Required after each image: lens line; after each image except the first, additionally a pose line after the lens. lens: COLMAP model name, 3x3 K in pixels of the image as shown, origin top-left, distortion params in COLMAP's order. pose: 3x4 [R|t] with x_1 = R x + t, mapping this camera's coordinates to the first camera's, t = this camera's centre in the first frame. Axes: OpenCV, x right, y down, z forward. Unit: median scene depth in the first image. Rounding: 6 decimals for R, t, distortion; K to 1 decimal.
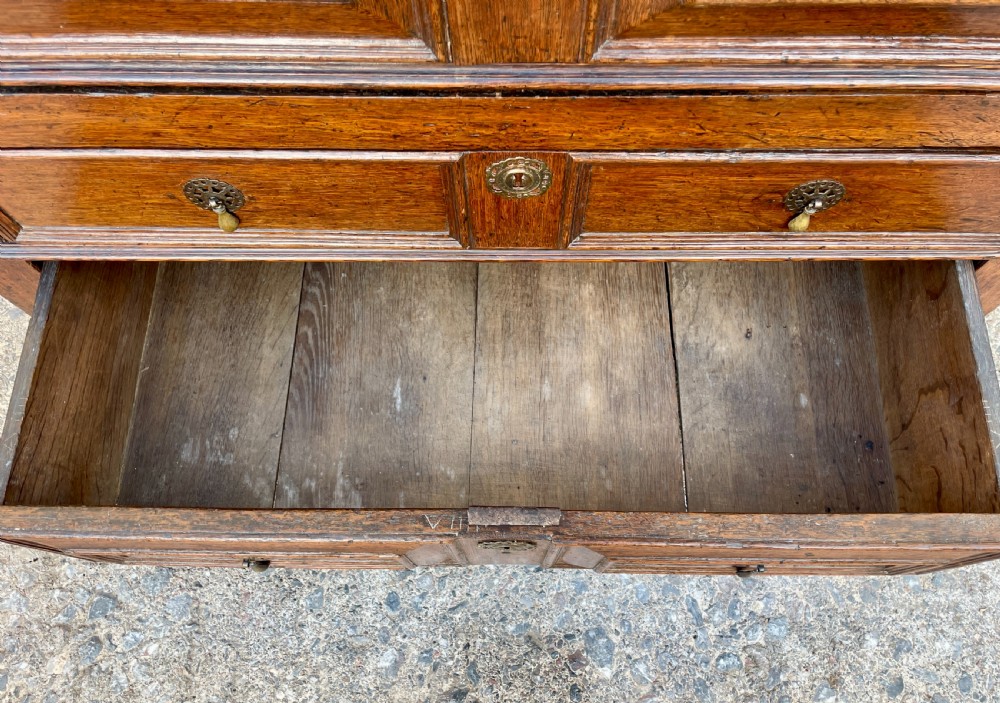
lens RADIAL K [[778.7, 0, 521.5], [0, 778.7, 365.7], [0, 0, 1]] dist [0.073892, -0.102475]
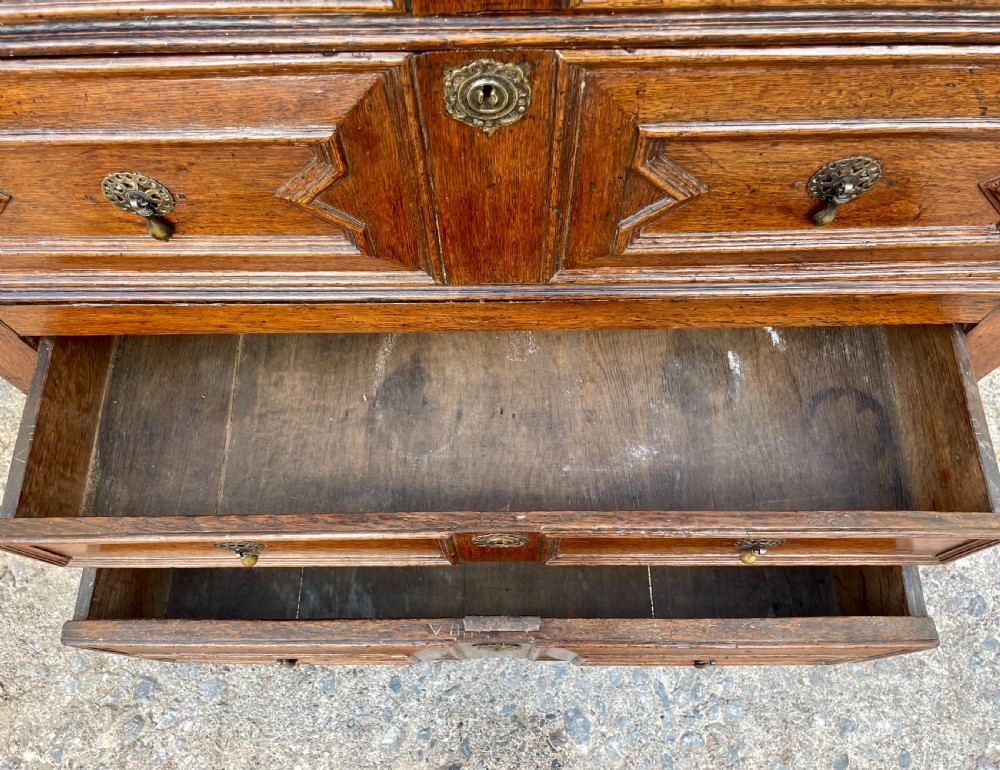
lens RADIAL K [[790.5, 0, 493.9], [0, 790.5, 384.4], [0, 0, 1]] dist [0.078066, -0.110721]
pose [[0.999604, -0.008457, -0.026835, 0.014299], [0.006927, 0.998372, -0.056611, -0.069003], [0.027270, 0.056403, 0.998036, -0.181140]]
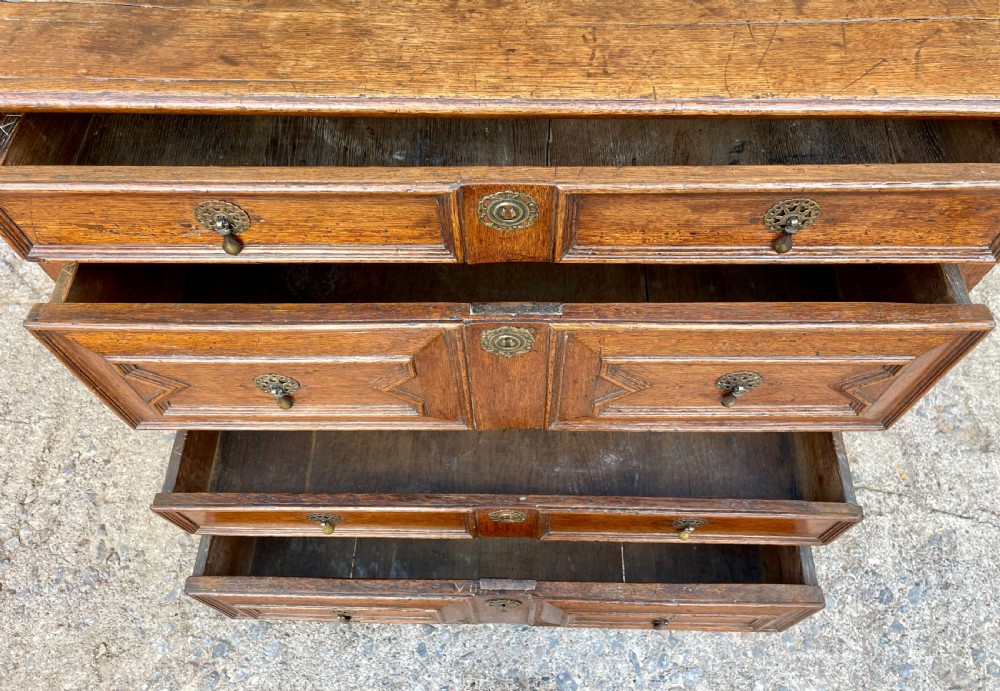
lens RADIAL K [[771.8, 0, 510.9], [0, 771.8, 309.0], [0, 0, 1]] dist [0.072369, -0.100682]
pose [[0.999693, 0.010525, -0.022436, 0.023495], [-0.014655, 0.981141, -0.192739, -0.037047], [0.019985, 0.193008, 0.980994, -0.514027]]
